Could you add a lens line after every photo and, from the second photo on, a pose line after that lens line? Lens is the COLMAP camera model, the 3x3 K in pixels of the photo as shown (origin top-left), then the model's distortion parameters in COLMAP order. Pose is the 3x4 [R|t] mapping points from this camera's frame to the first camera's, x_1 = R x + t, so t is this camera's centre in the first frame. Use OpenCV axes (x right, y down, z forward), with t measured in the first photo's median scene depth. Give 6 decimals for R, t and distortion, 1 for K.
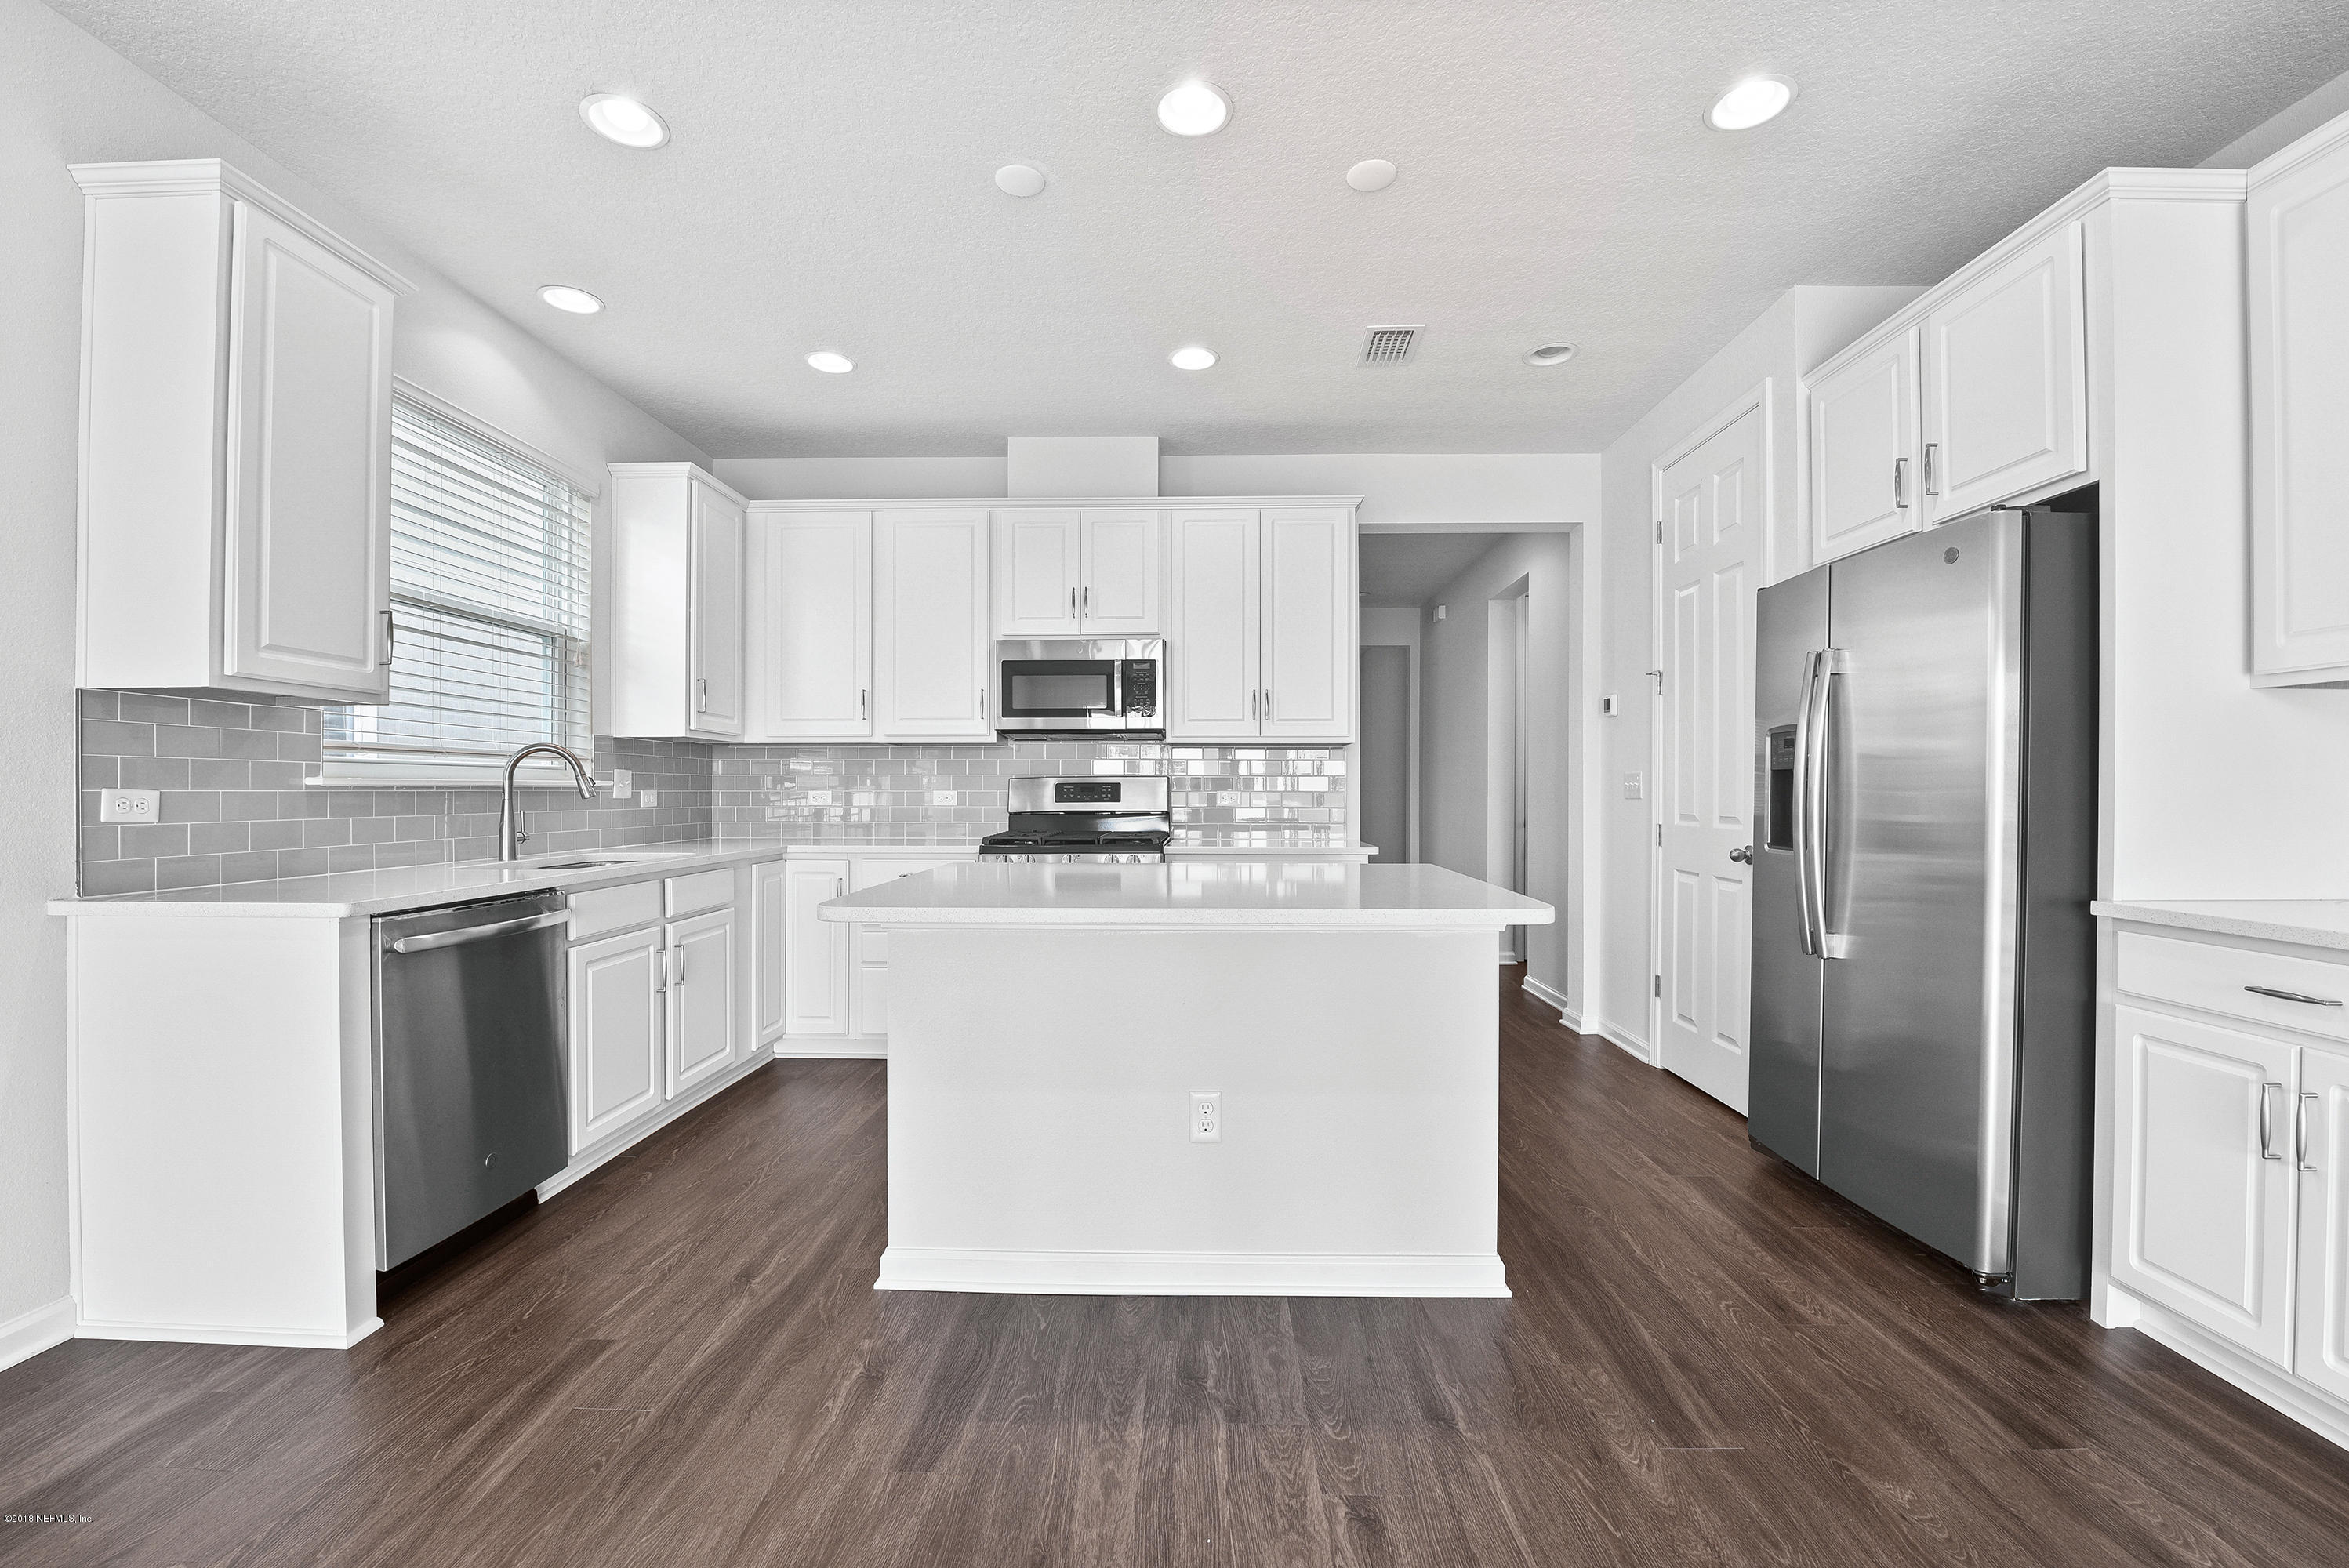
lens RADIAL K [[975.8, 0, 1167.4], [0, 975.8, 794.4], [0, 0, 1]] dist [-0.016440, -0.001667]
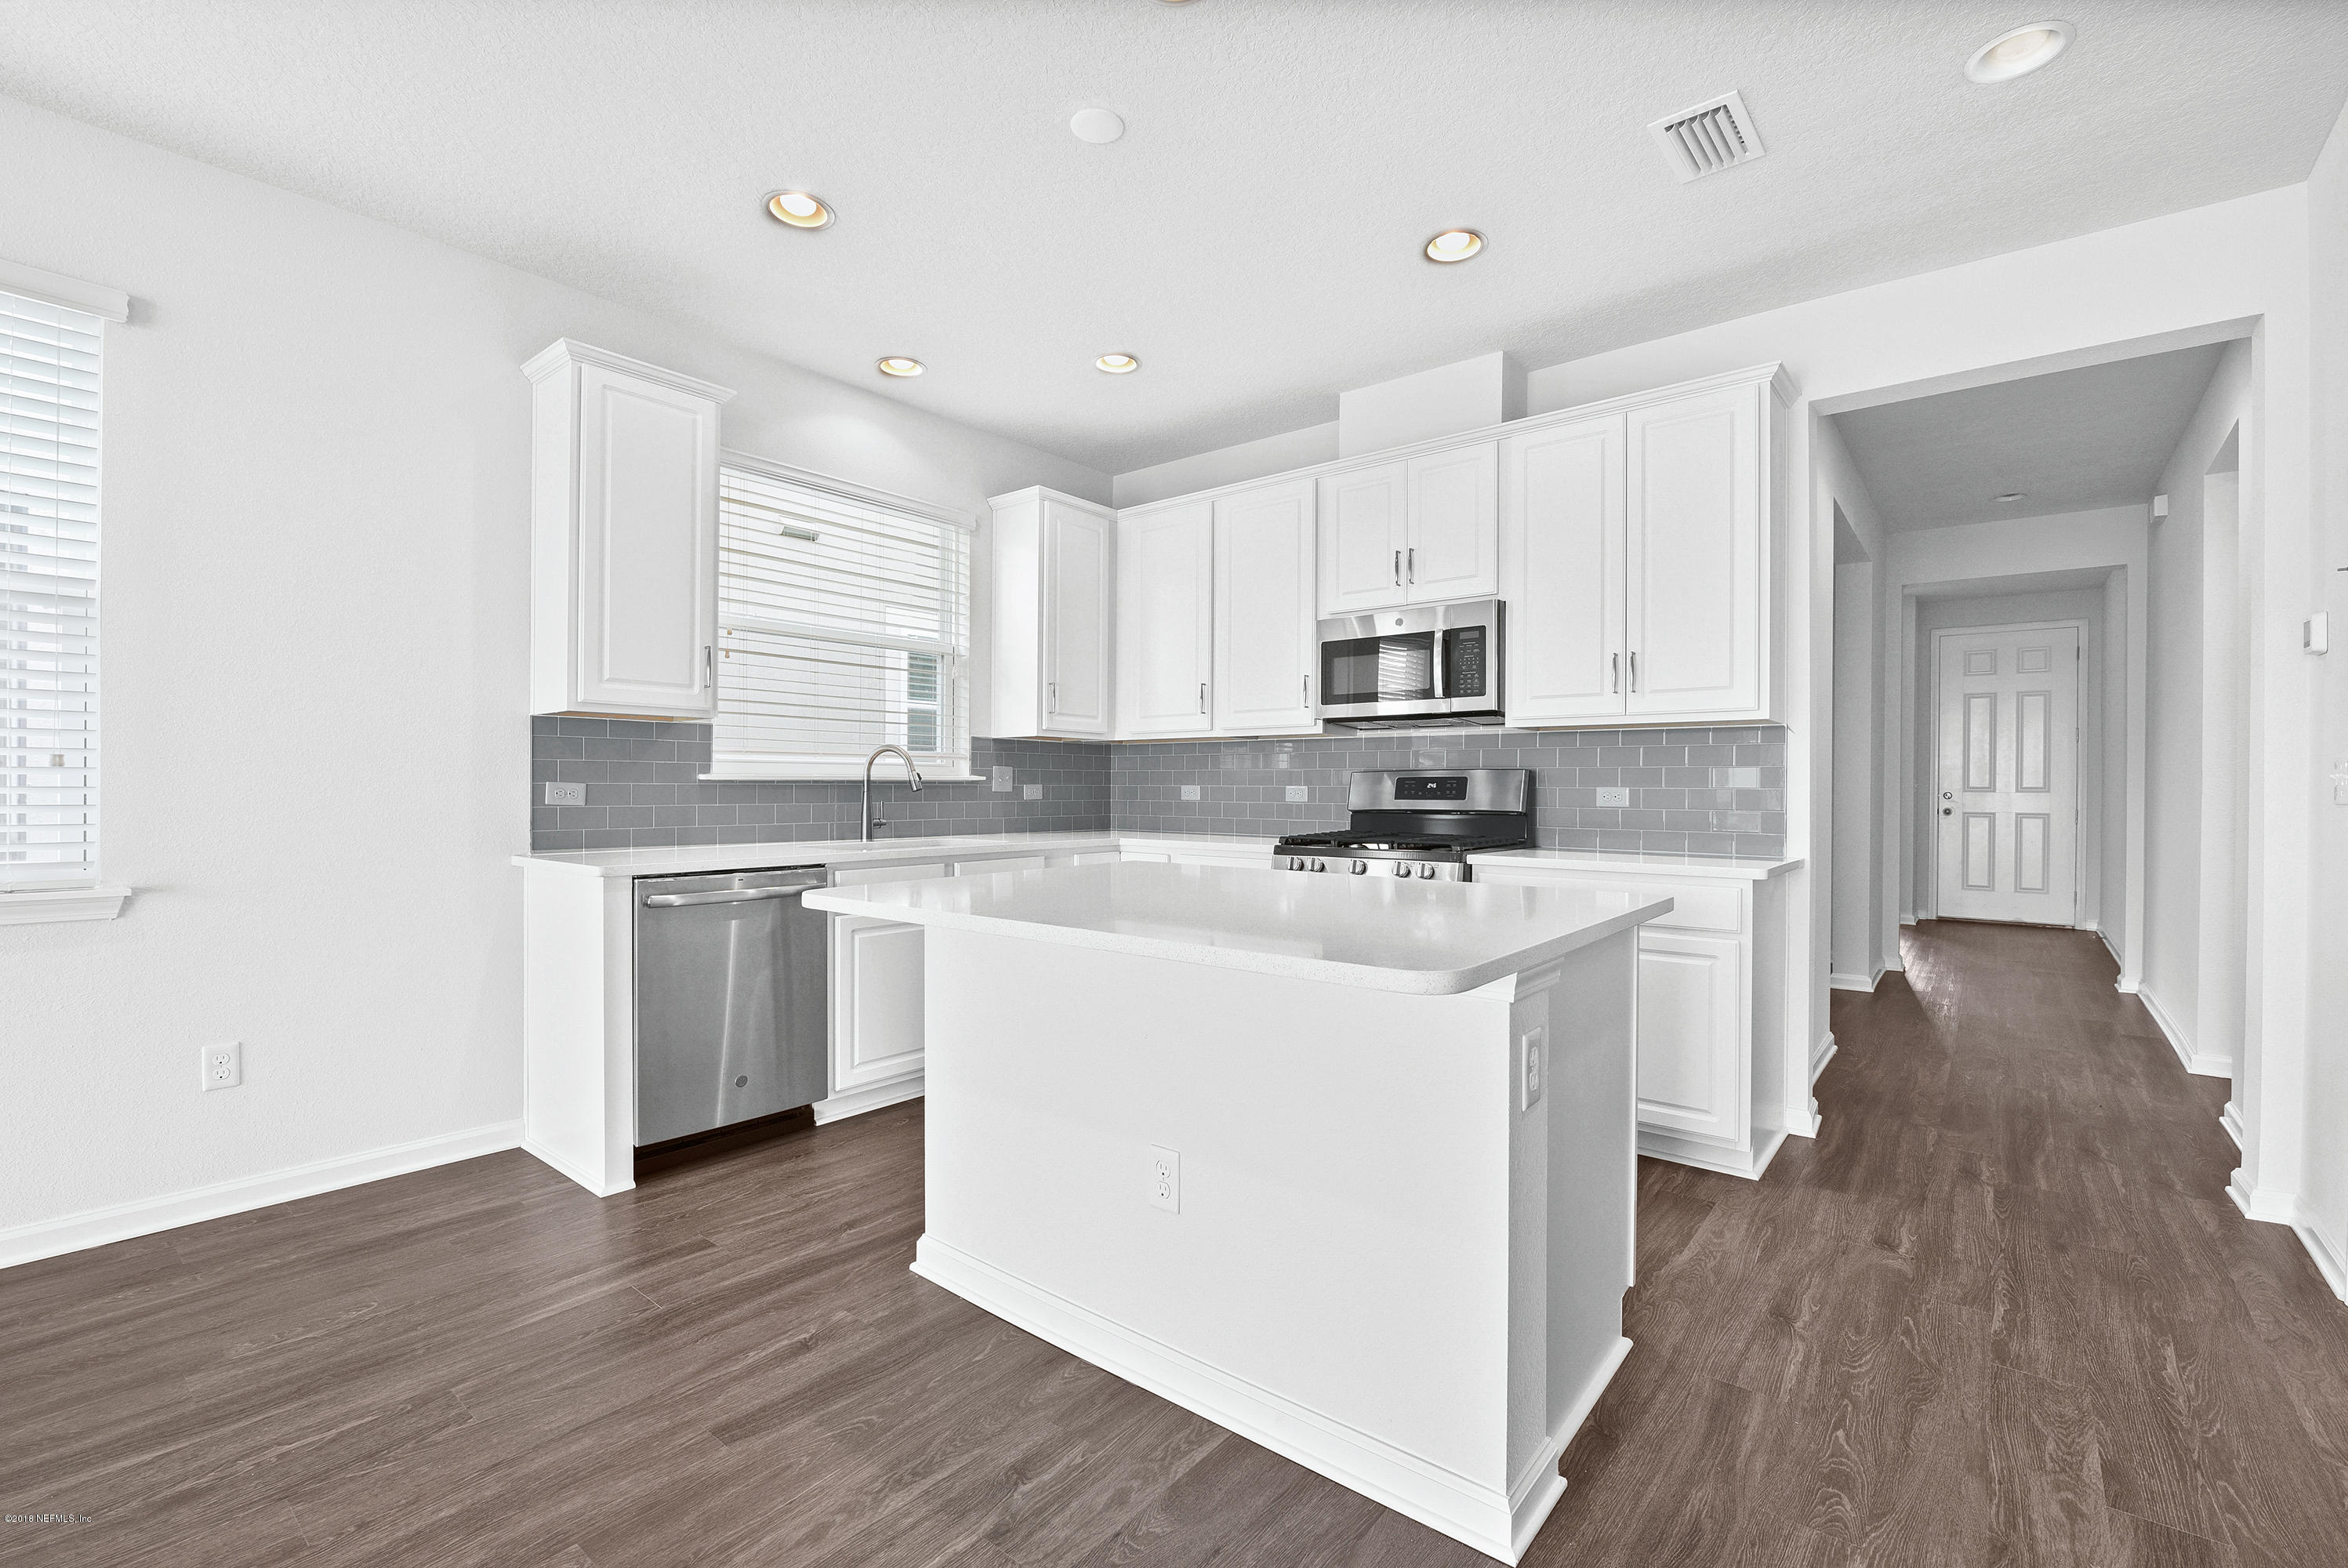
lens RADIAL K [[1013.5, 0, 1168.3], [0, 1013.5, 790.2], [0, 0, 1]] dist [-0.015234, -0.000705]
pose [[0.792773, 0.005595, -0.609491, 0.415414], [-0.005804, 0.999982, 0.001631, -0.000845], [0.609489, 0.002244, 0.792791, 0.234997]]
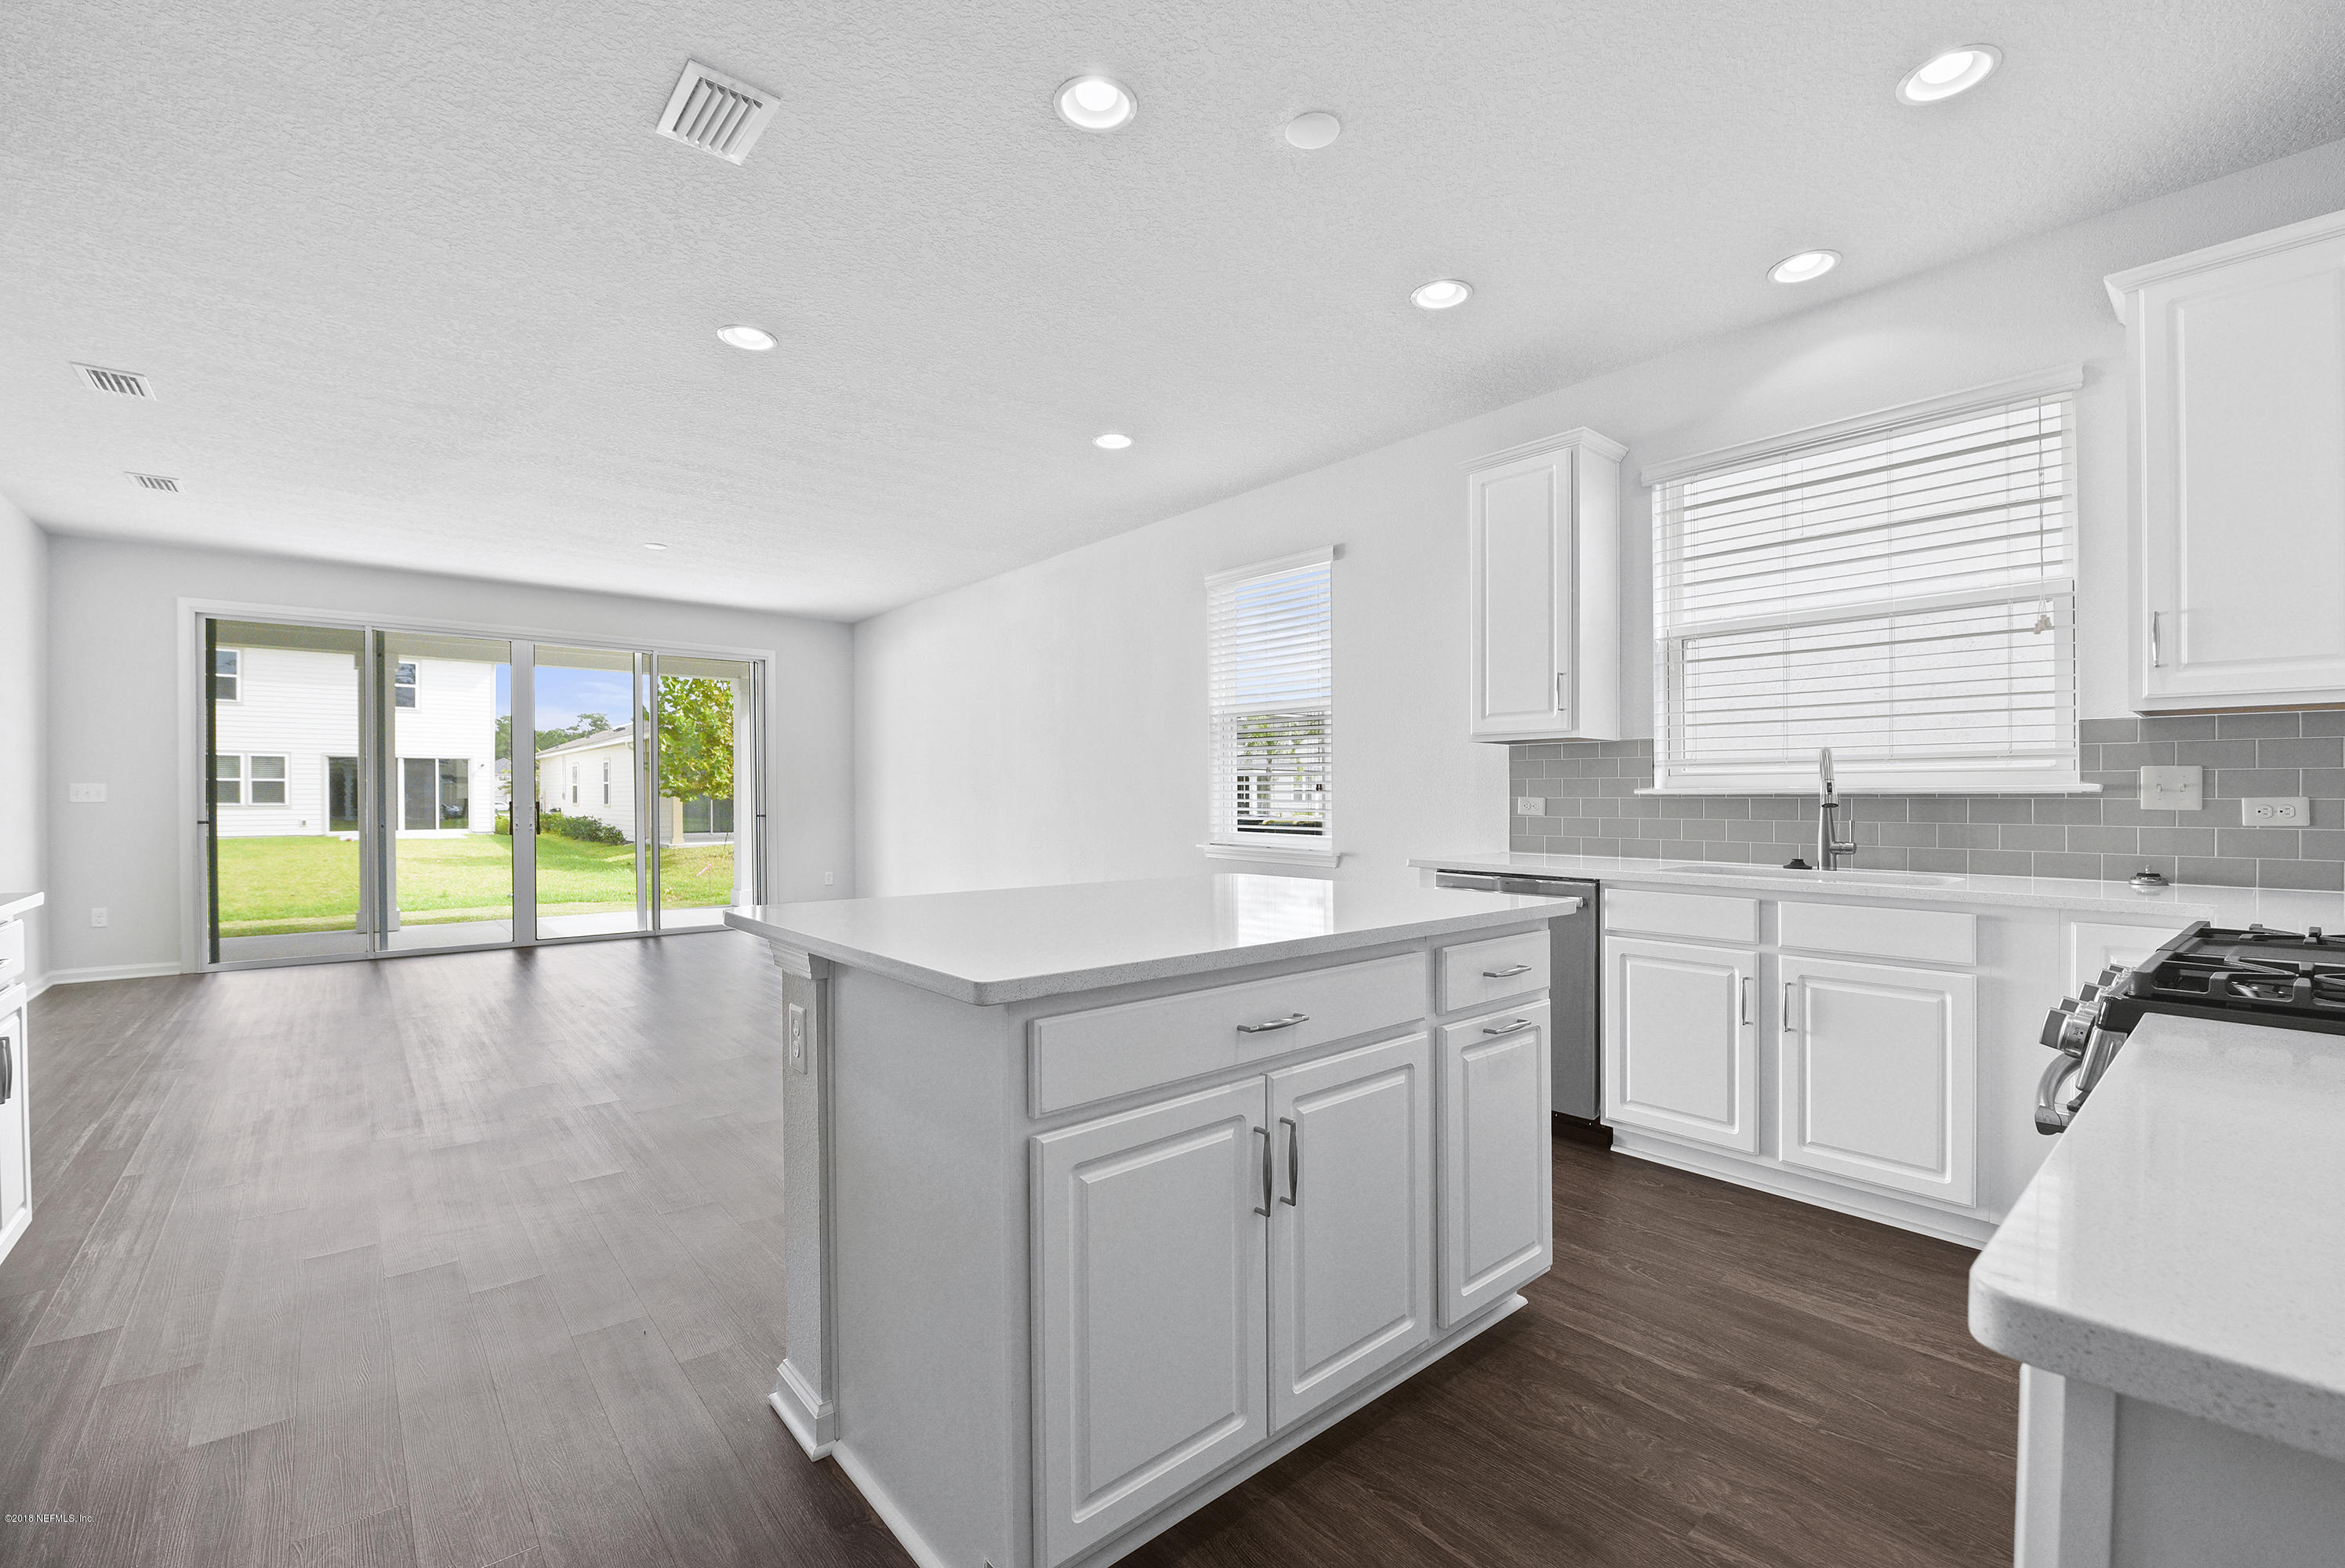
lens RADIAL K [[974.1, 0, 1190.1], [0, 974.1, 797.4], [0, 0, 1]] dist [-0.016440, -0.001667]
pose [[-0.727287, 0.001953, -0.686331, 0.467621], [-0.001775, 0.999987, 0.004726, -0.008349], [0.686331, 0.004655, -0.727274, 1.335096]]
